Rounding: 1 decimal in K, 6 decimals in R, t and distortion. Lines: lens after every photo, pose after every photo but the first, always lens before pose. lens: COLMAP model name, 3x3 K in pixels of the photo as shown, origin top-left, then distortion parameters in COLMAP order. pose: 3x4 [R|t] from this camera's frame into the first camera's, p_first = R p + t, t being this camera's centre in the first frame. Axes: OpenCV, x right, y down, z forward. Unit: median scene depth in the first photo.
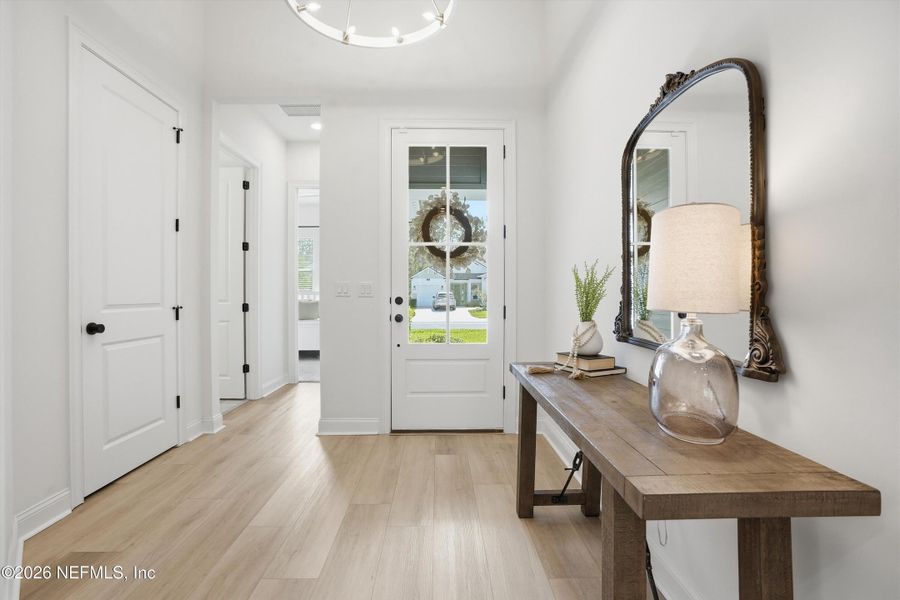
lens RADIAL K [[418.7, 0, 449.0], [0, 418.7, 296.1], [0, 0, 1]] dist [-0.044497, 0.007708]
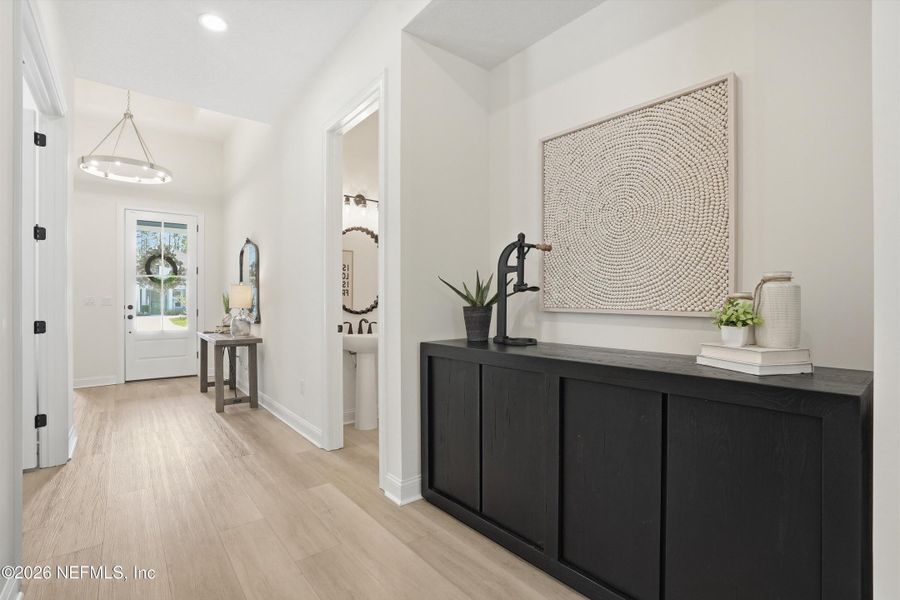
lens RADIAL K [[418.7, 0, 447.1], [0, 418.7, 300.6], [0, 0, 1]] dist [-0.044497, 0.007708]
pose [[0.800791, -0.000173, 0.598944, -0.079290], [0.002850, 0.999990, -0.003522, -0.007111], [-0.598937, 0.004527, 0.800783, -1.161692]]
